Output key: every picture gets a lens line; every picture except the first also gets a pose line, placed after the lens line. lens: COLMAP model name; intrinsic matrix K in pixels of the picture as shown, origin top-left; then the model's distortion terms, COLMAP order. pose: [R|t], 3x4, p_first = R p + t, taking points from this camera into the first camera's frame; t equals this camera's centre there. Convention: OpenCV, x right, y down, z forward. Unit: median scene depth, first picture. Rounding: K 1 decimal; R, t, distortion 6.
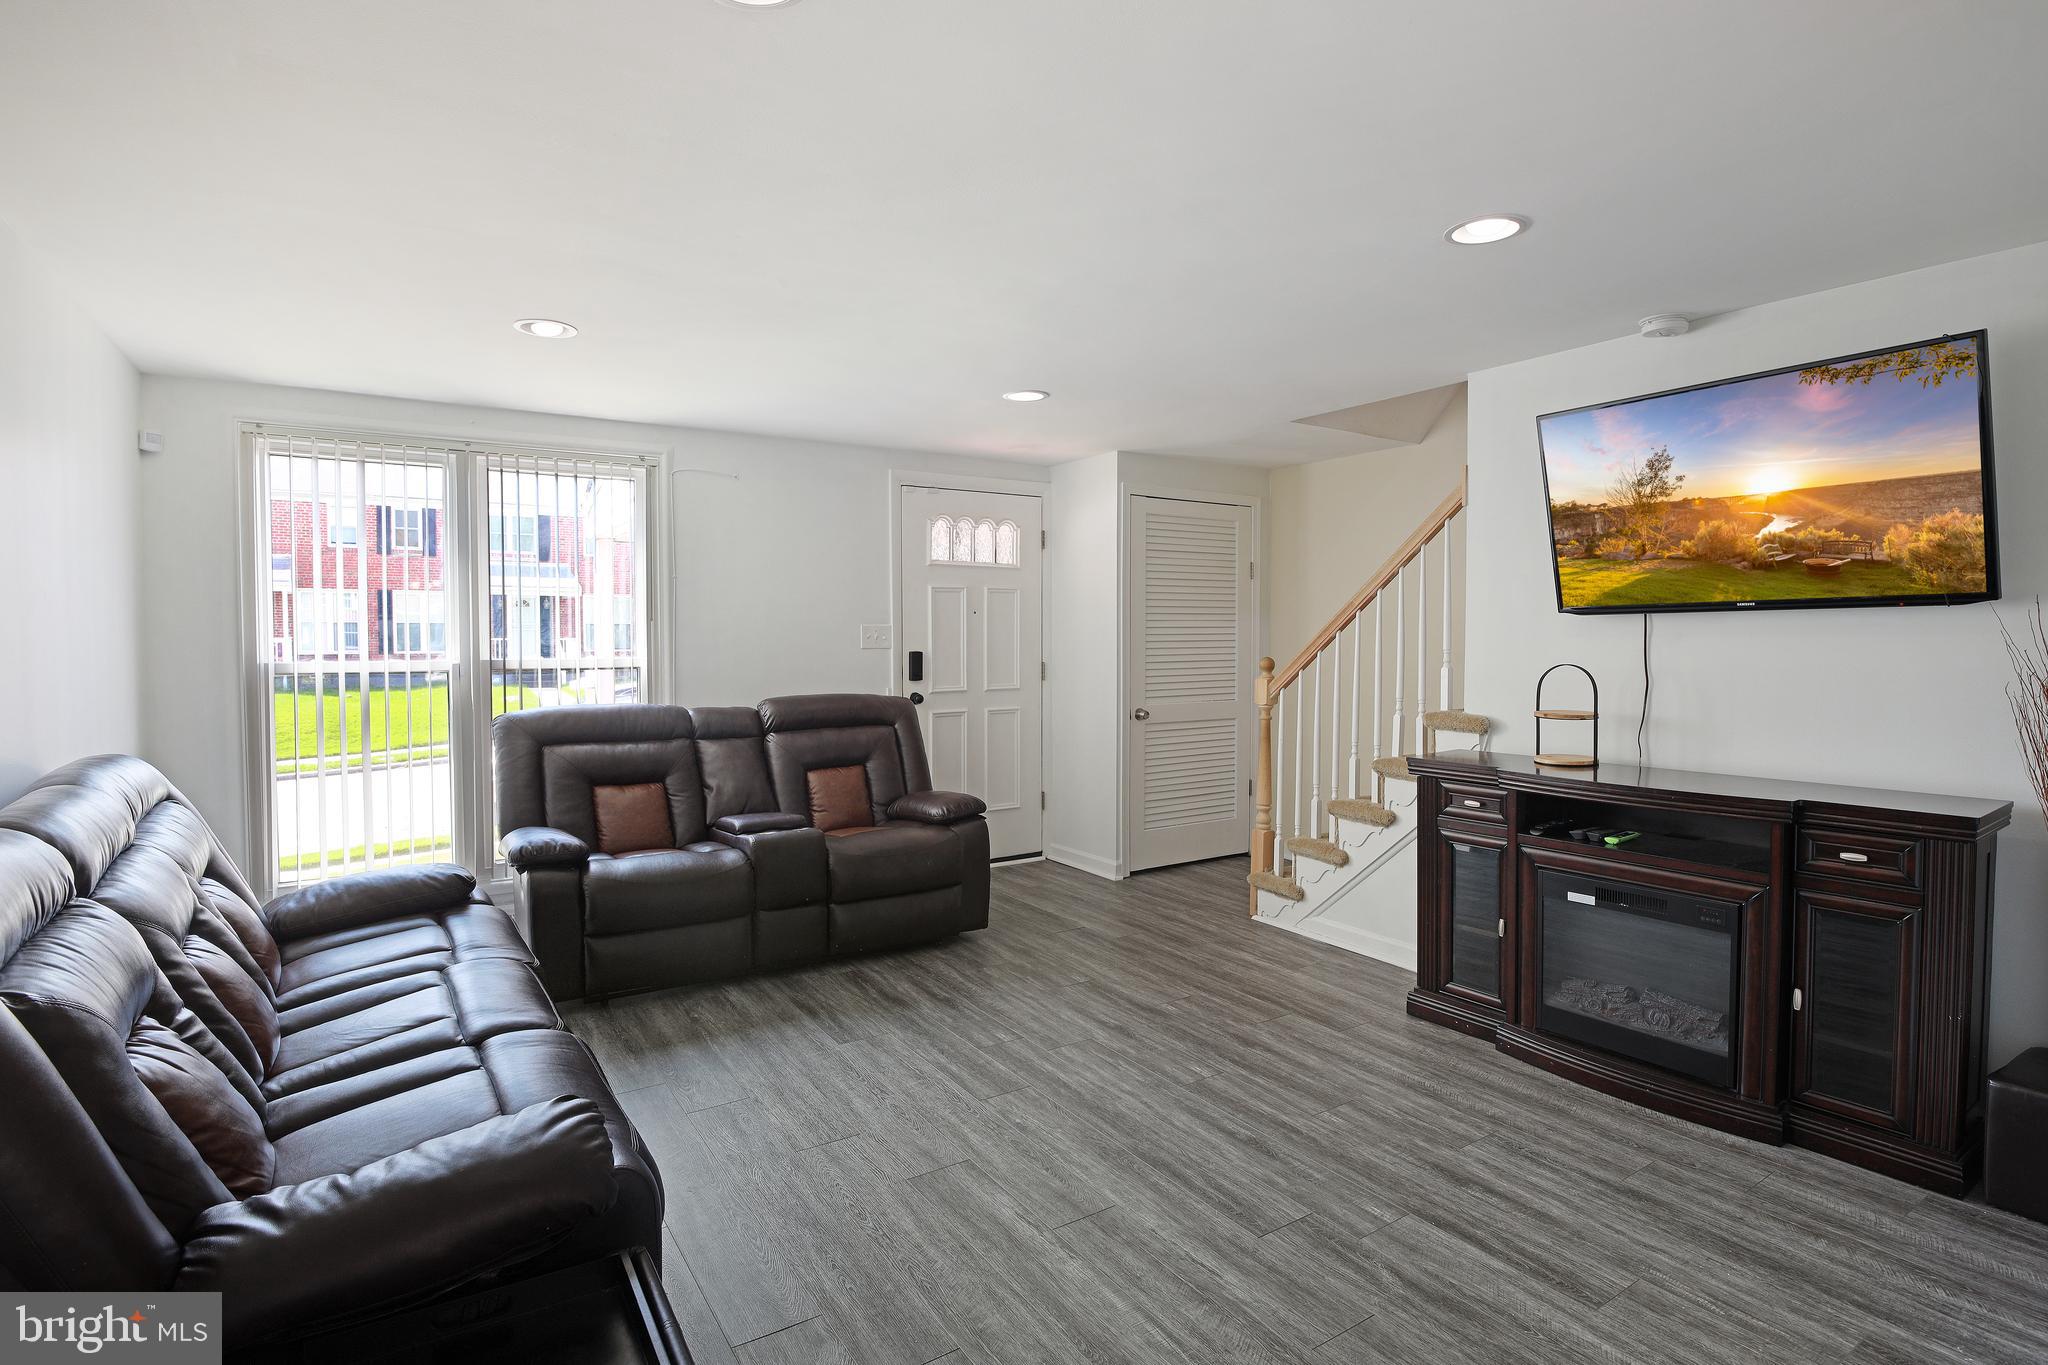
lens RADIAL K [[1026.0, 0, 1006.2], [0, 1026.0, 672.9], [0, 0, 1]] dist [-0.031652, -0.002771]
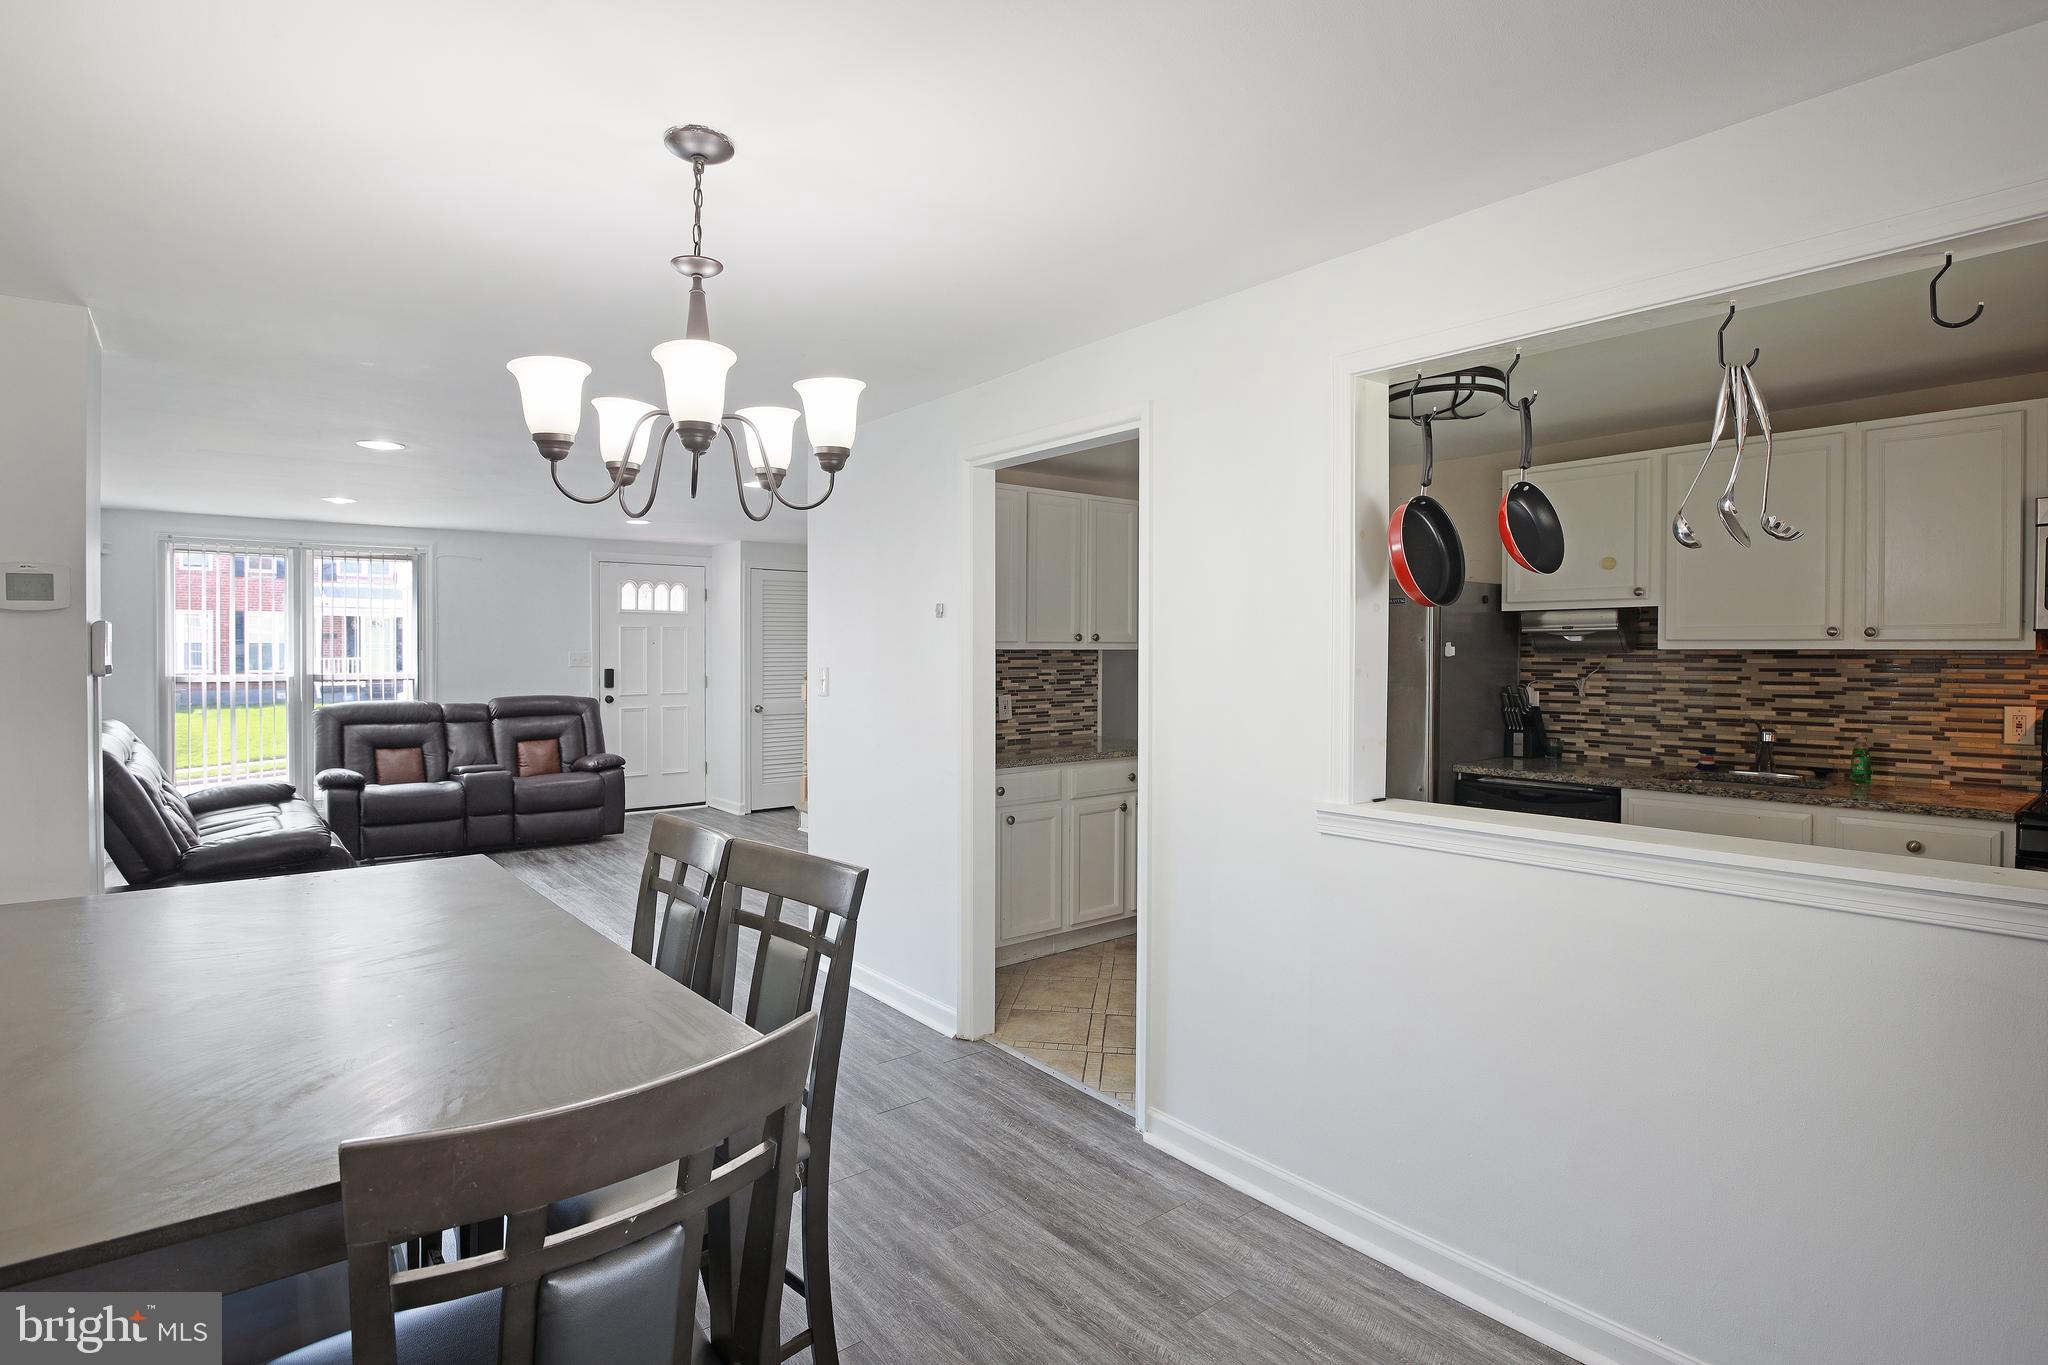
lens RADIAL K [[1026.0, 0, 1014.2], [0, 1026.0, 664.0], [0, 0, 1]] dist [-0.031652, -0.002771]
pose [[0.993783, -0.000337, 0.111338, 0.428929], [0.003025, 0.999708, -0.023969, 0.012940], [-0.111297, 0.024157, 0.993494, -0.733864]]
